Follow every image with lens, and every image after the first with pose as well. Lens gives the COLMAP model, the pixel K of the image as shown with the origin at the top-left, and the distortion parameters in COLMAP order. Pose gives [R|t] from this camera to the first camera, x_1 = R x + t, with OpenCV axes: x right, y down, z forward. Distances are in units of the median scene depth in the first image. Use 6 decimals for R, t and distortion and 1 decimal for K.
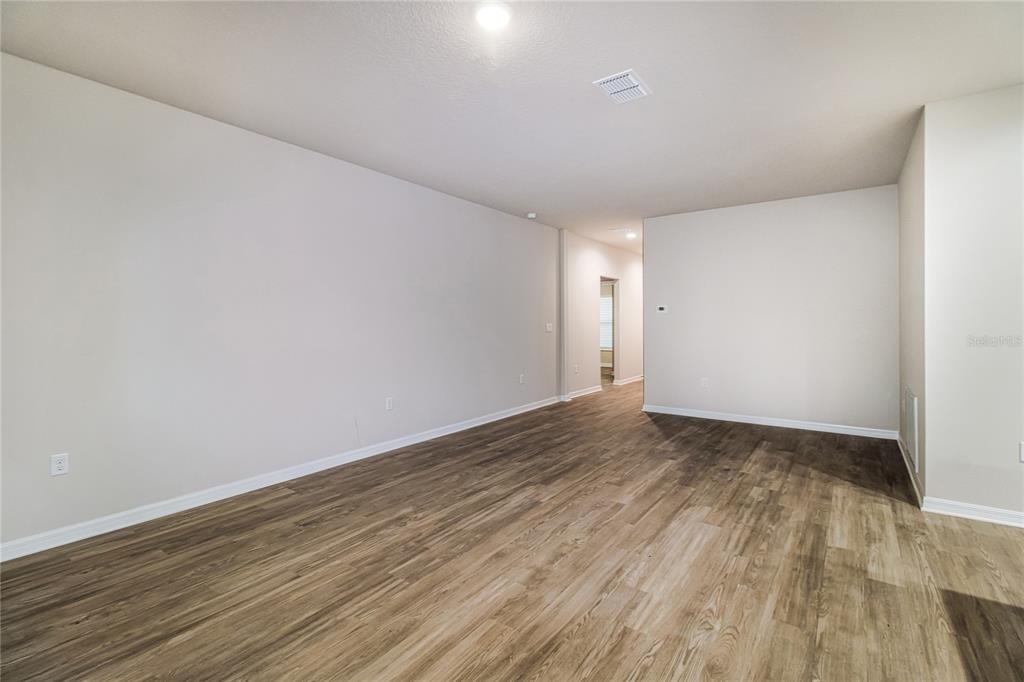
lens RADIAL K [[474.8, 0, 511.7], [0, 474.8, 322.5], [0, 0, 1]] dist [-0.001650, -0.000223]
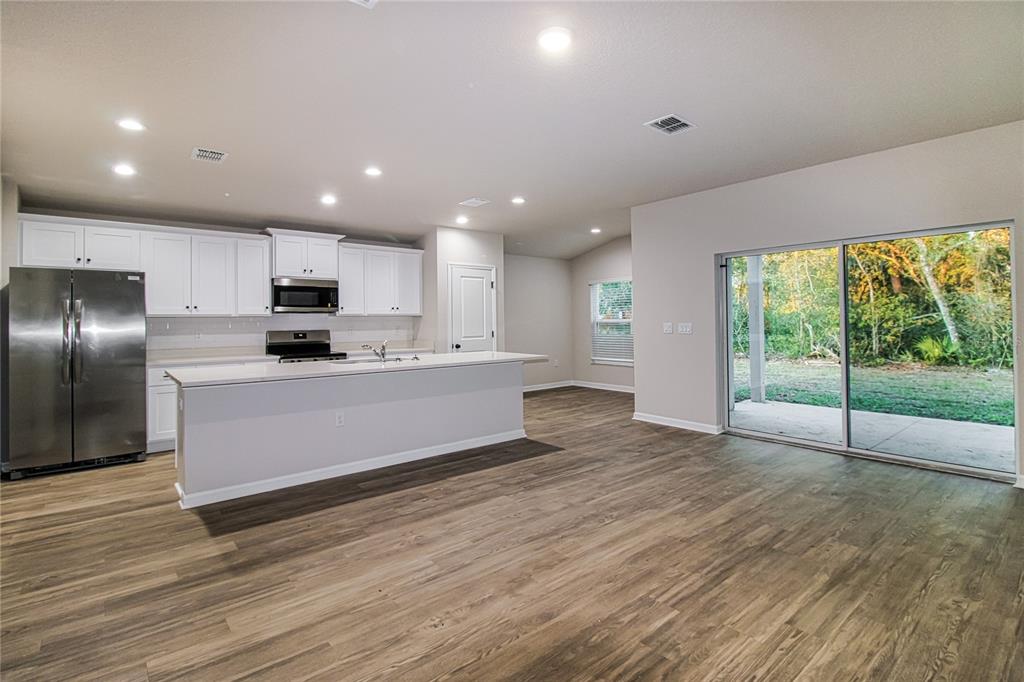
lens RADIAL K [[474.8, 0, 511.7], [0, 474.8, 322.5], [0, 0, 1]] dist [-0.001650, -0.000223]
pose [[-0.966695, 0.010816, 0.255704, -0.182879], [0.013453, 0.999873, 0.008565, -0.013600], [-0.255579, 0.011719, -0.966717, 1.825955]]
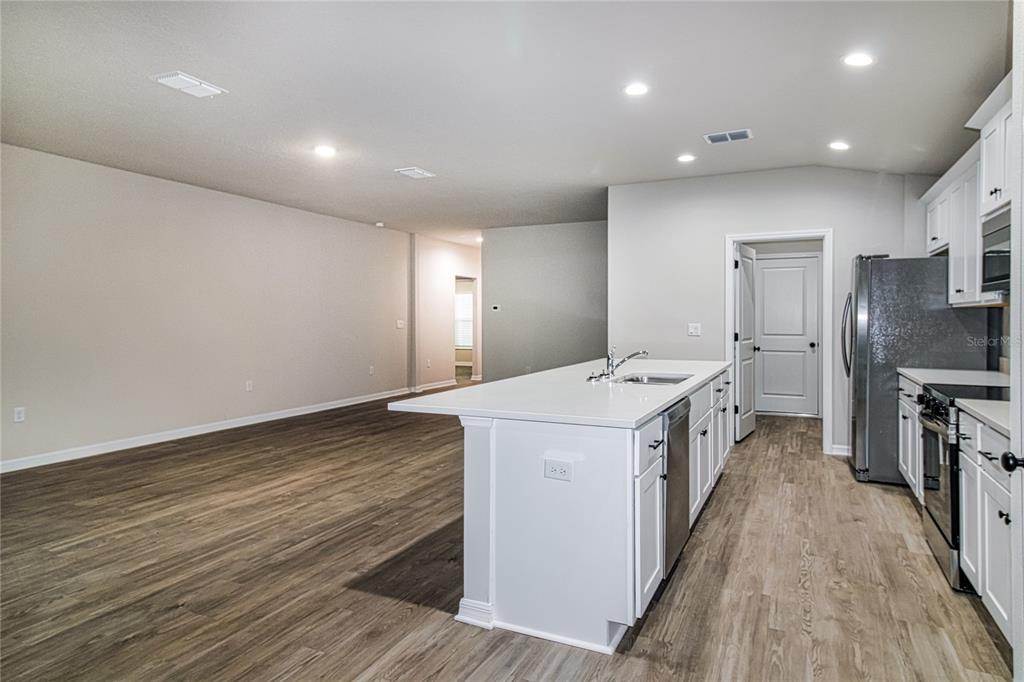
lens RADIAL K [[620.4, 0, 510.0], [0, 620.4, 318.1], [0, 0, 1]] dist [-0.000944, -0.001027]
pose [[0.982975, 0.005416, 0.183659, 0.191733], [-0.004521, 0.999976, -0.005294, 0.009094], [-0.183684, 0.004373, 0.982976, -1.274381]]
